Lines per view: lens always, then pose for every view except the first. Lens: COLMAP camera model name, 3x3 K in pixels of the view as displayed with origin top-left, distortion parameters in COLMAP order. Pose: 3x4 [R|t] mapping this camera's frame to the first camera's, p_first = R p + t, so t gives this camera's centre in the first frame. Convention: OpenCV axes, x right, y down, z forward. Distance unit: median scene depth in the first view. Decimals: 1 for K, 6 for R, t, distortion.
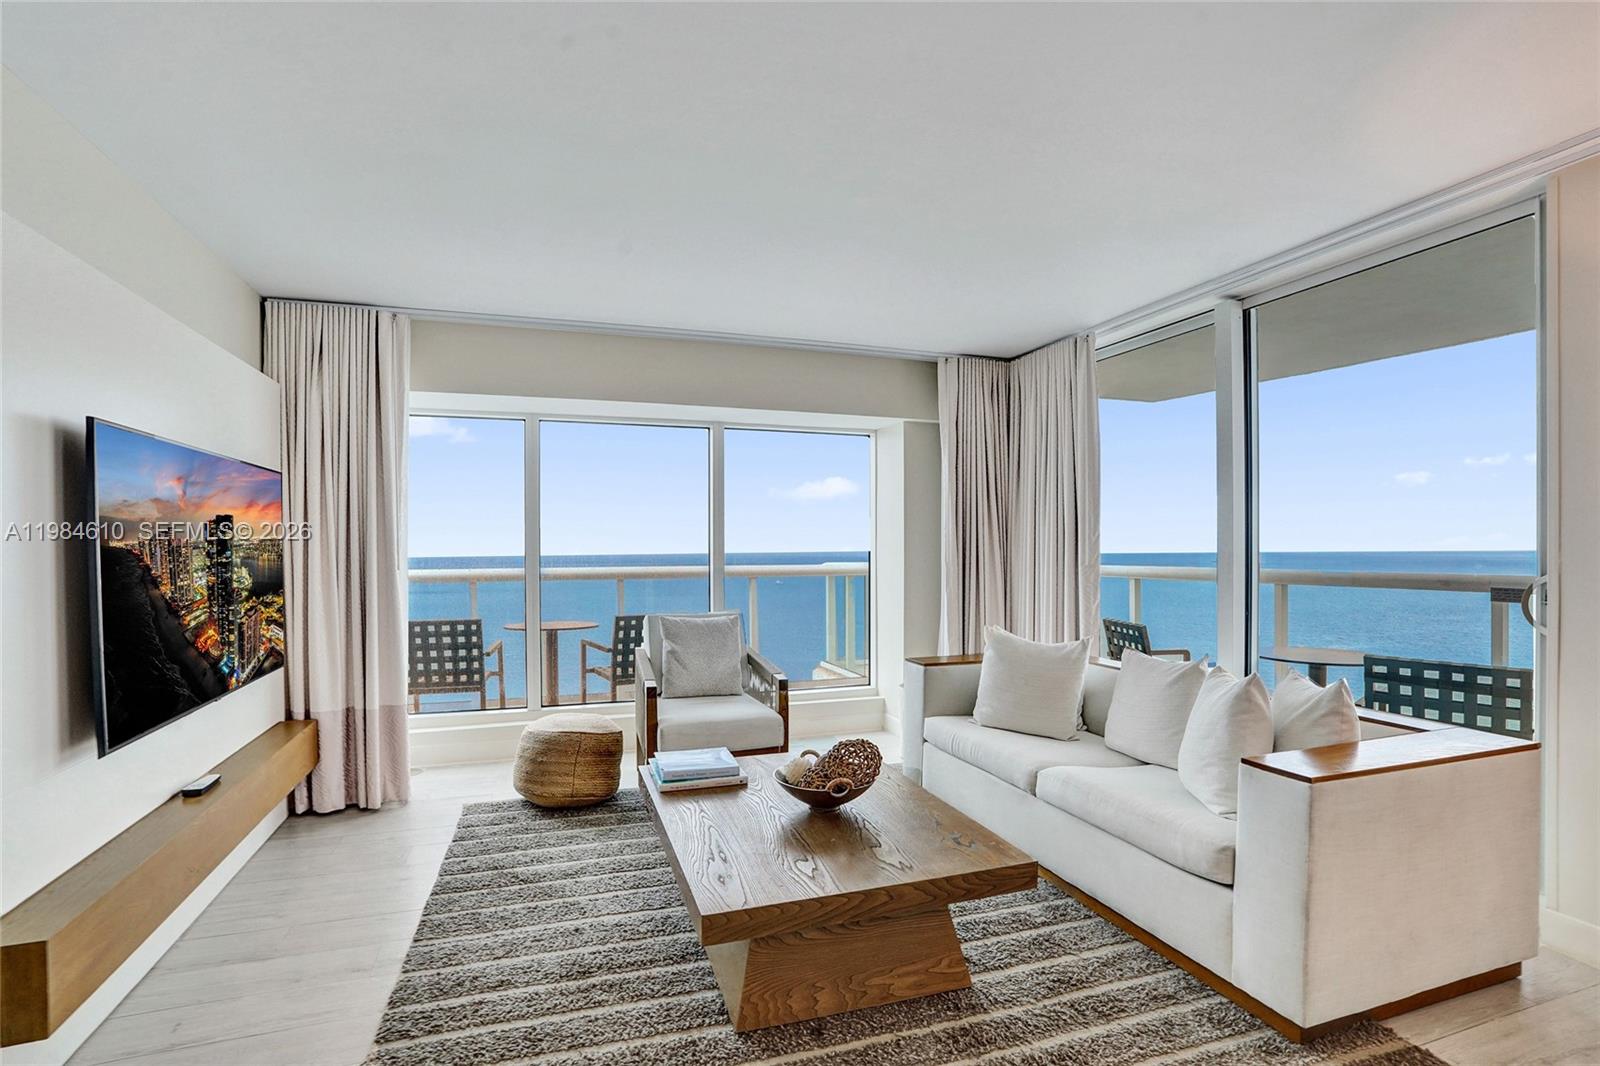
lens RADIAL K [[758.1, 0, 804.6], [0, 758.1, 545.5], [0, 0, 1]] dist [-0.065663, 0.014310]
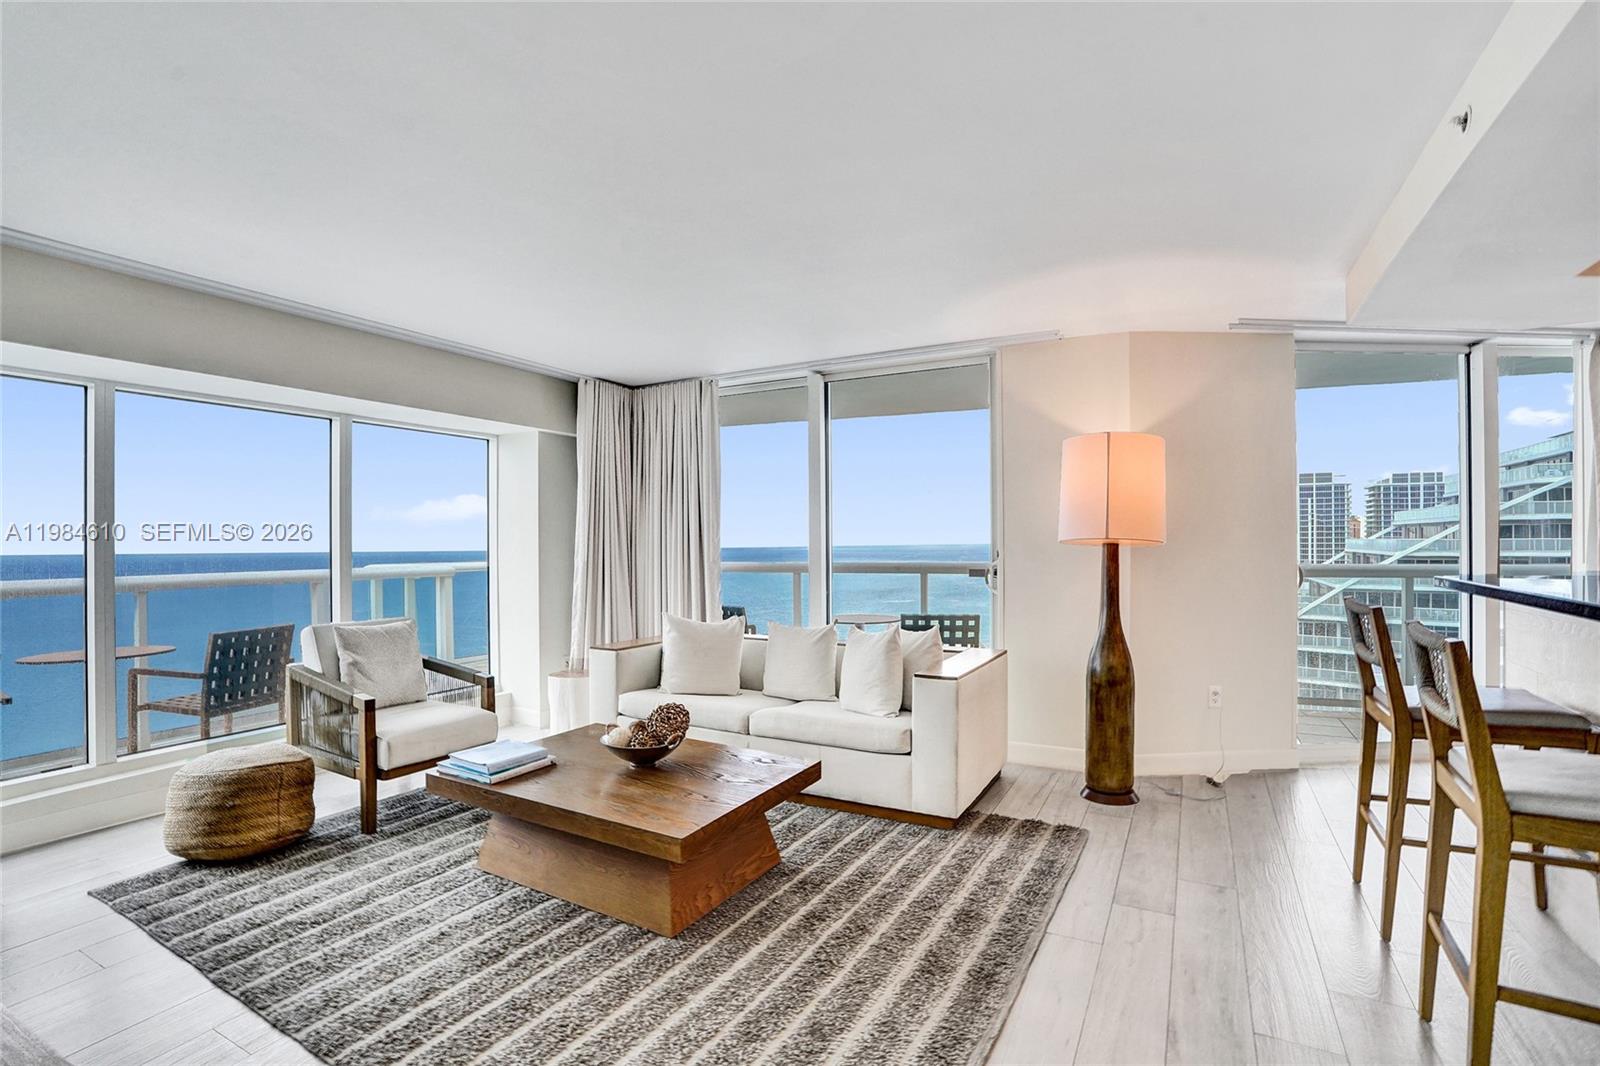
lens RADIAL K [[758.1, 0, 806.6], [0, 758.1, 528.6], [0, 0, 1]] dist [-0.065663, 0.014310]
pose [[0.728230, 0.007561, 0.685291, -0.446602], [0.004245, 0.999870, -0.015542, -0.010259], [-0.685320, 0.014228, 0.728103, -0.051461]]
